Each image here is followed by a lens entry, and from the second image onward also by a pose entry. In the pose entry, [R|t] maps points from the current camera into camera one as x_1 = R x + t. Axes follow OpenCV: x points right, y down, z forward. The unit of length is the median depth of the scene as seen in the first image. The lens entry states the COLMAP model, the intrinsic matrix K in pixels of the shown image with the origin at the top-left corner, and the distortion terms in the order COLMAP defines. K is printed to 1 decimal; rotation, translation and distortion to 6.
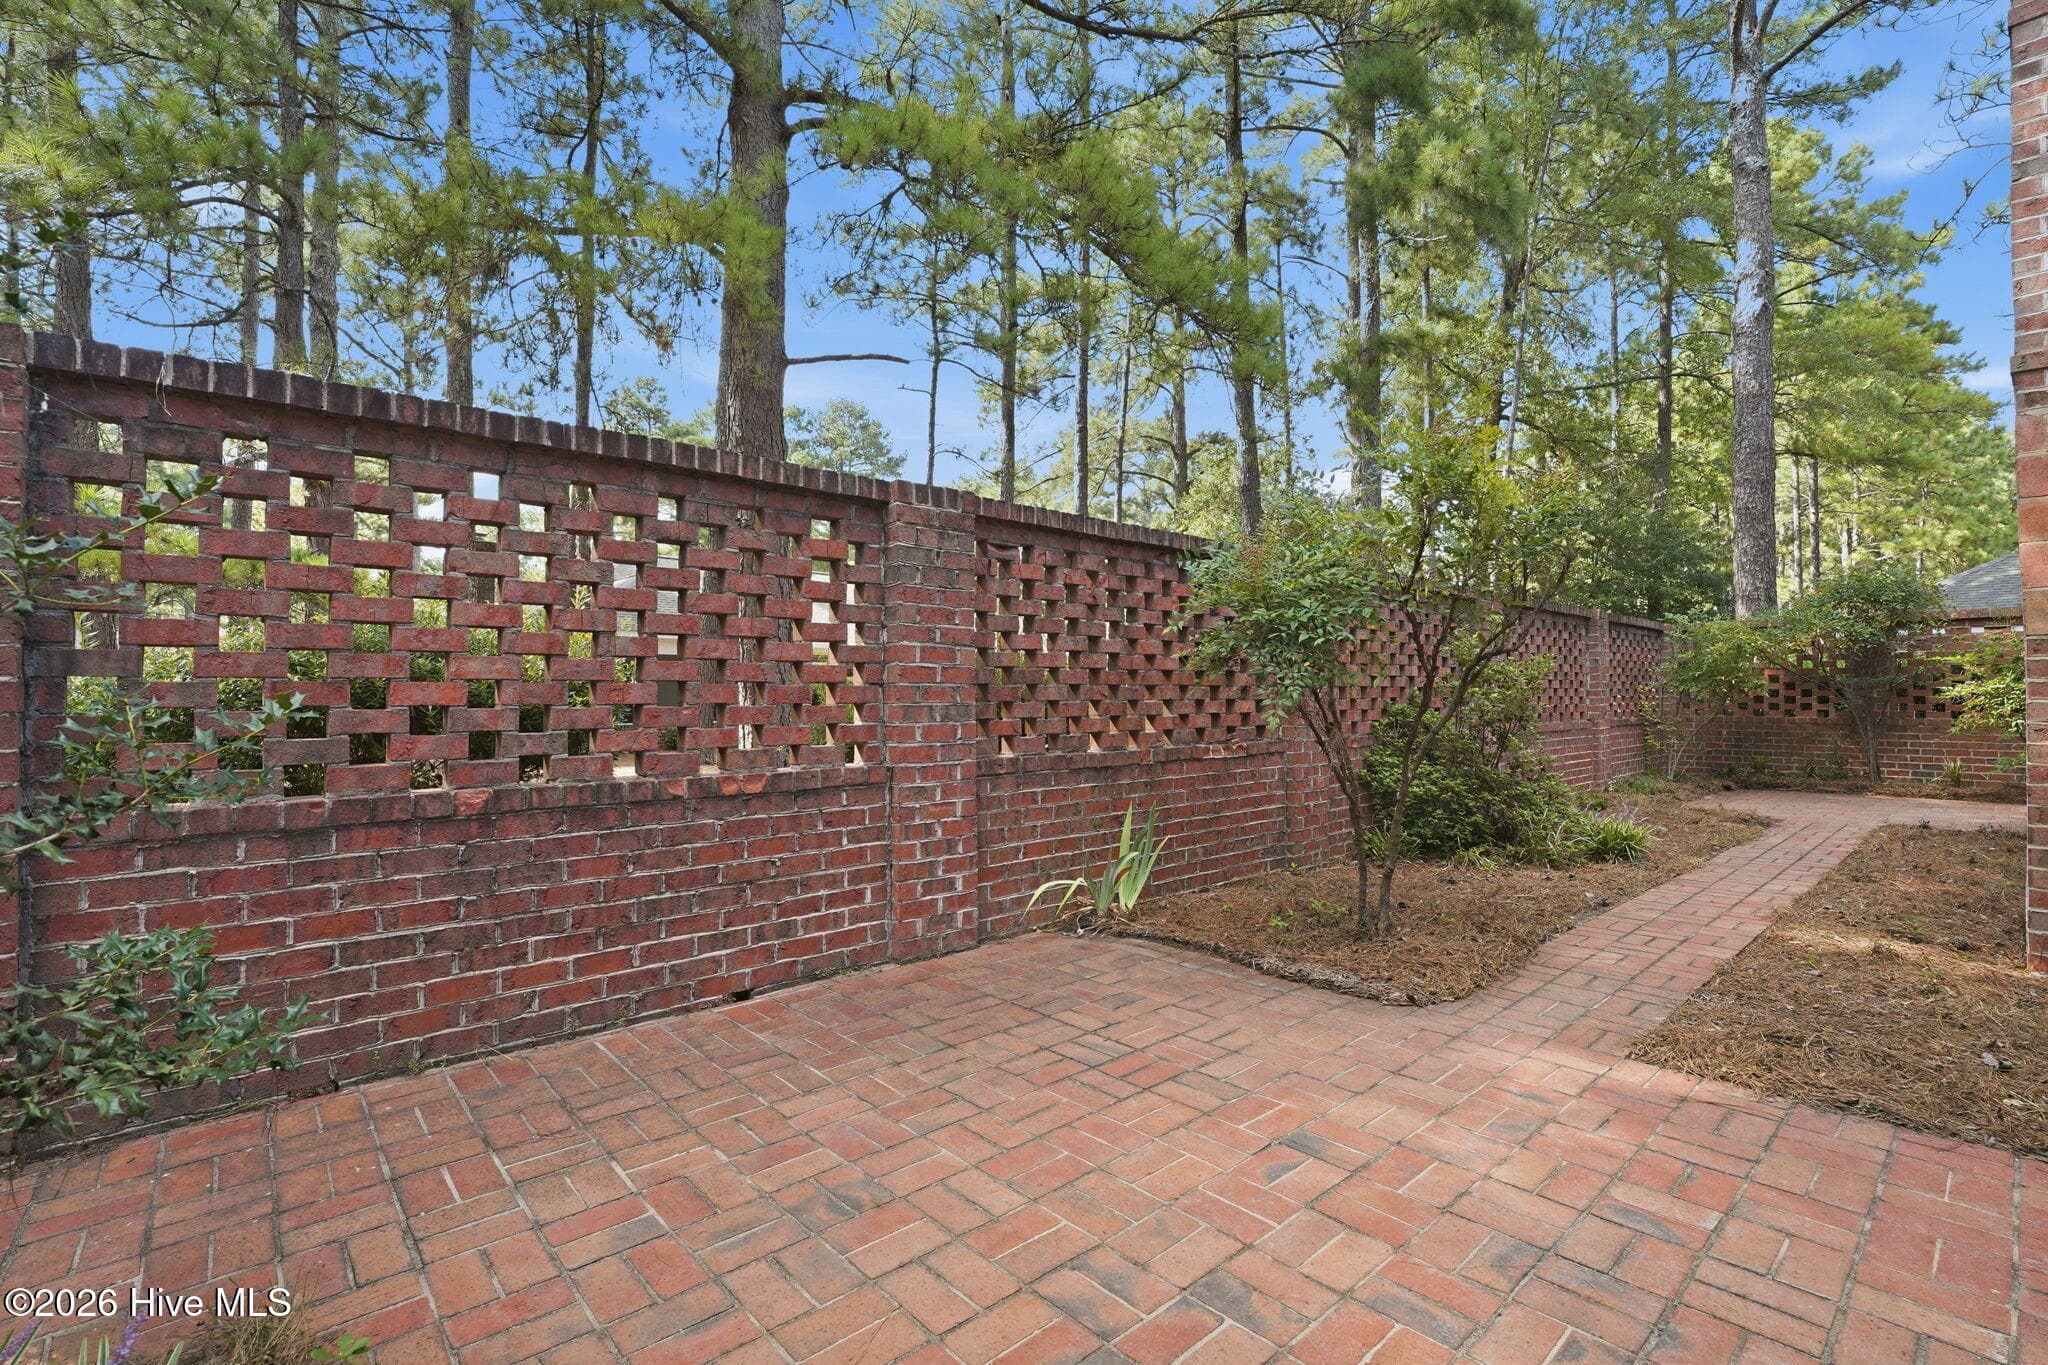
lens RADIAL K [[930.5, 0, 1027.6], [0, 930.5, 684.7], [0, 0, 1]] dist [-0.017984, -0.000406]
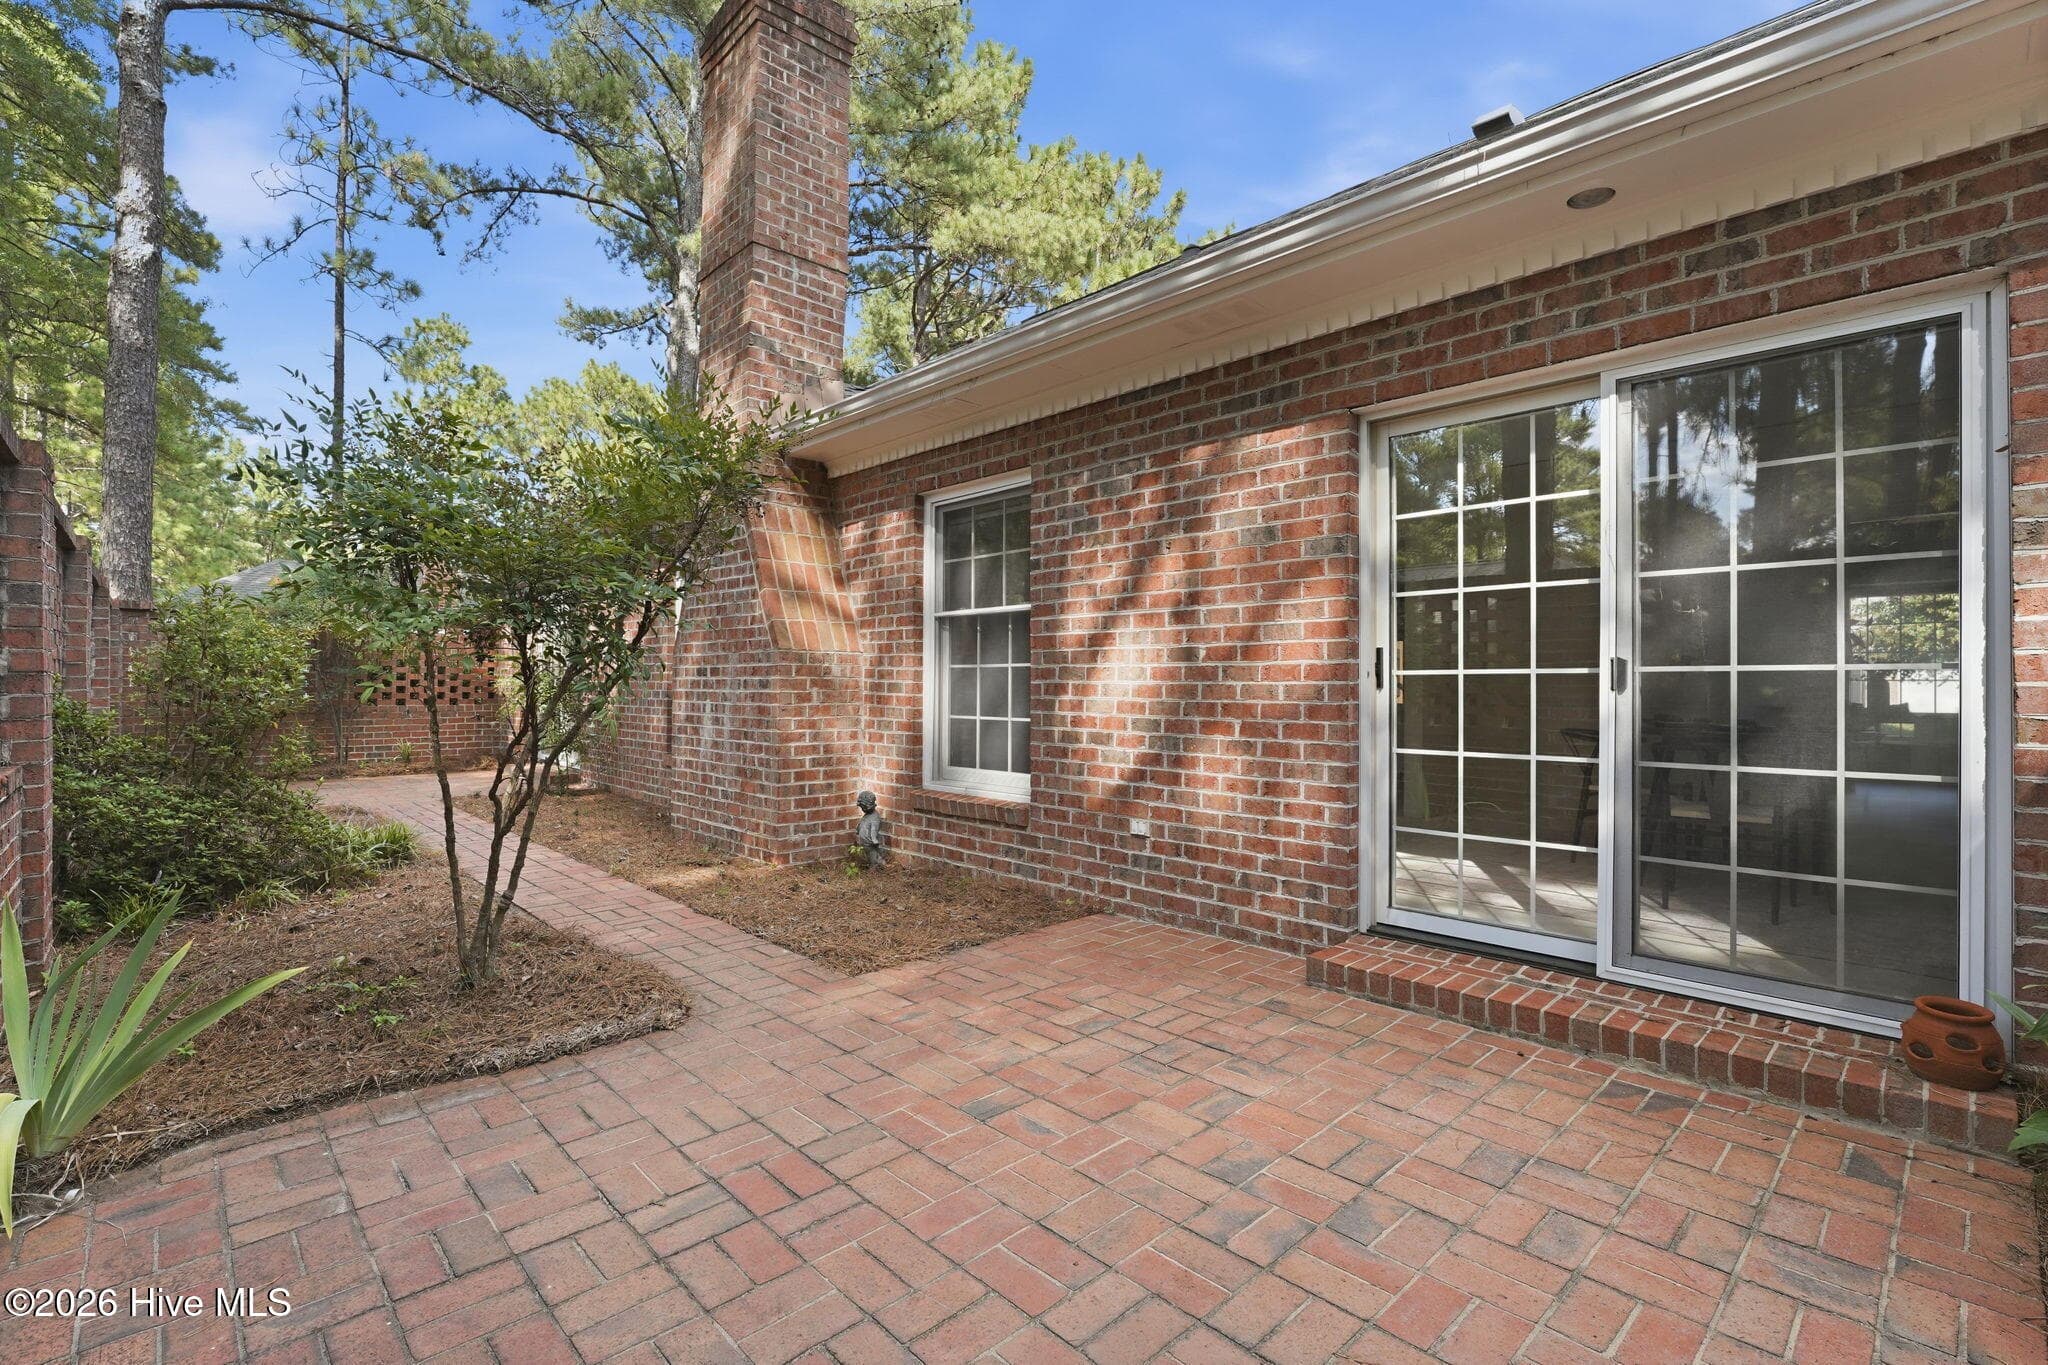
lens RADIAL K [[930.5, 0, 1030.0], [0, 930.5, 683.7], [0, 0, 1]] dist [-0.017984, -0.000406]
pose [[-0.034019, 0.001616, 0.999420, -0.636283], [-0.013266, 0.999910, -0.002069, 0.004650], [-0.999333, -0.013329, -0.033995, 0.817035]]
